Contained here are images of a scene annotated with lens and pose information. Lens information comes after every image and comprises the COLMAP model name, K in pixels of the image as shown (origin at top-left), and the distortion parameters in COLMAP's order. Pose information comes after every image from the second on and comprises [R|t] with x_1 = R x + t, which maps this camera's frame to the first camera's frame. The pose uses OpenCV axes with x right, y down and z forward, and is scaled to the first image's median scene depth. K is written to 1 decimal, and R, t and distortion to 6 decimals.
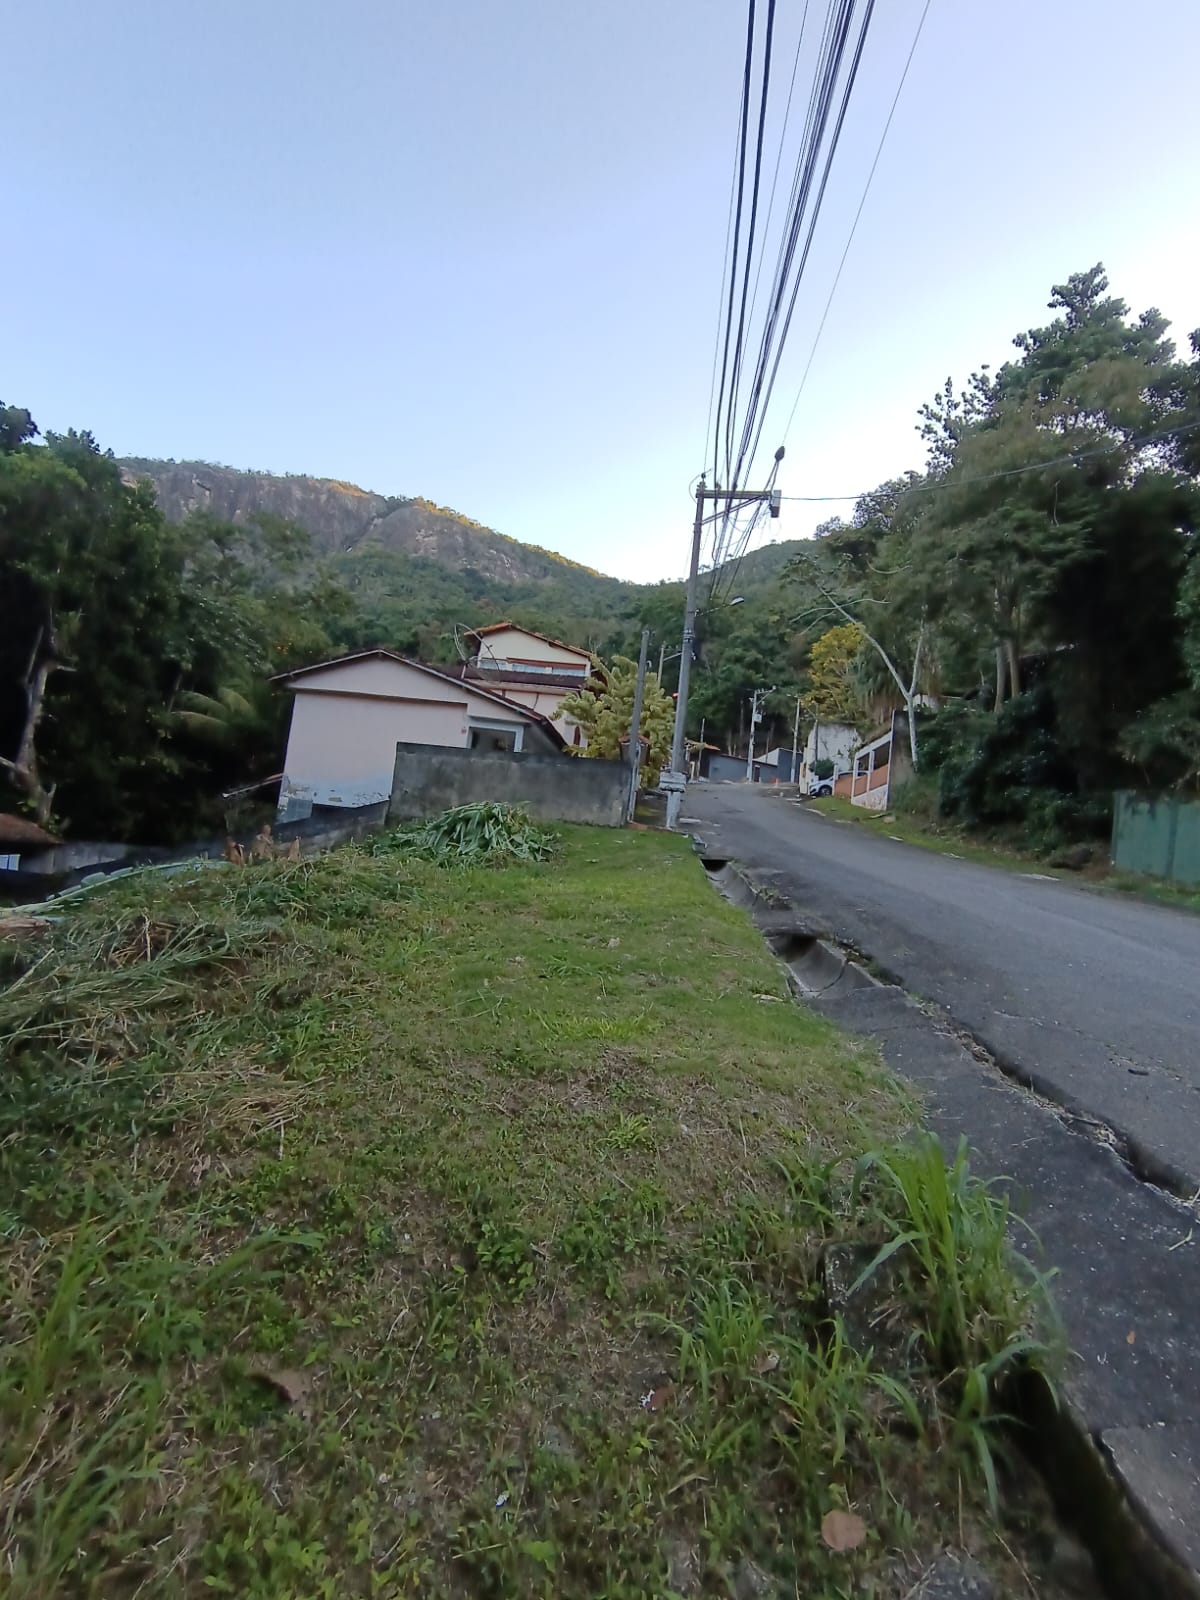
lens RADIAL K [[727.9, 0, 585.8], [0, 727.9, 811.9], [0, 0, 1]] dist [-0.004753, 0.002890]
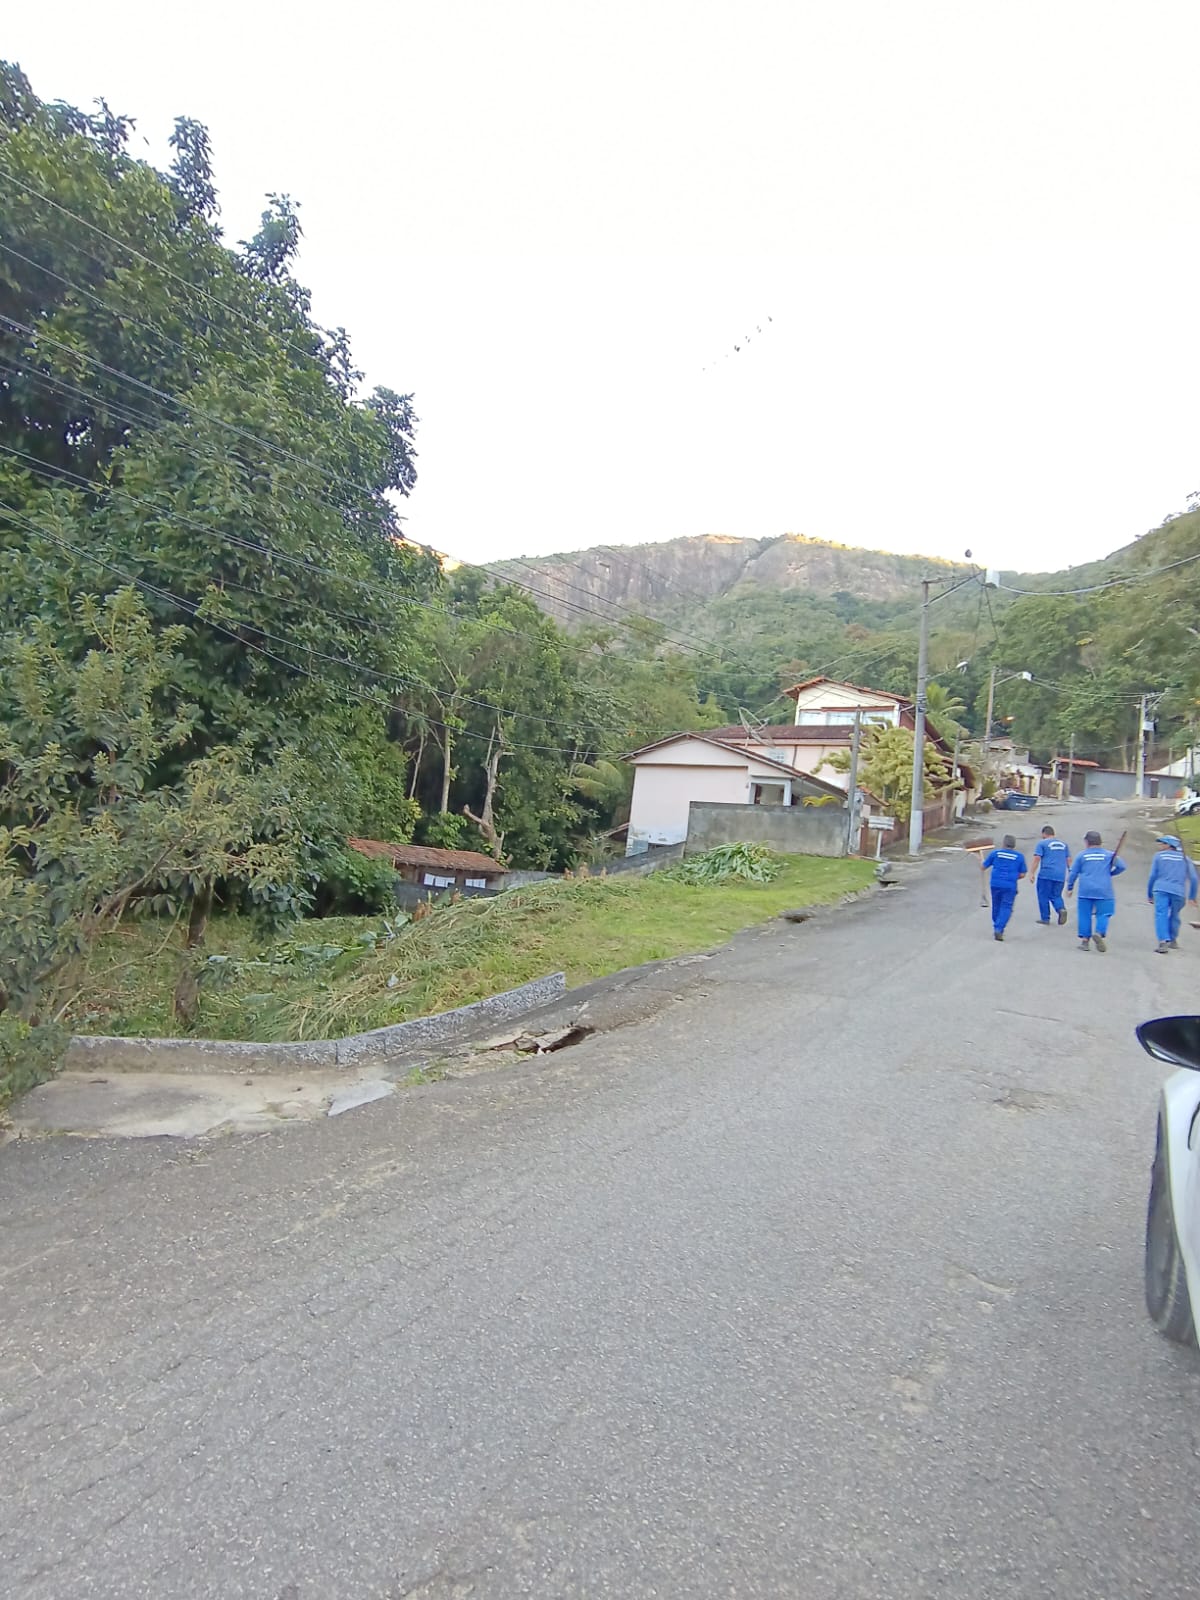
lens RADIAL K [[727.9, 0, 579.9], [0, 727.9, 800.7], [0, 0, 1]] dist [-0.004753, 0.002890]
pose [[0.861354, -0.055081, -0.505010, 0.148635], [0.028332, 0.997766, -0.060501, -0.007543], [0.507214, 0.037805, 0.860990, -0.190646]]
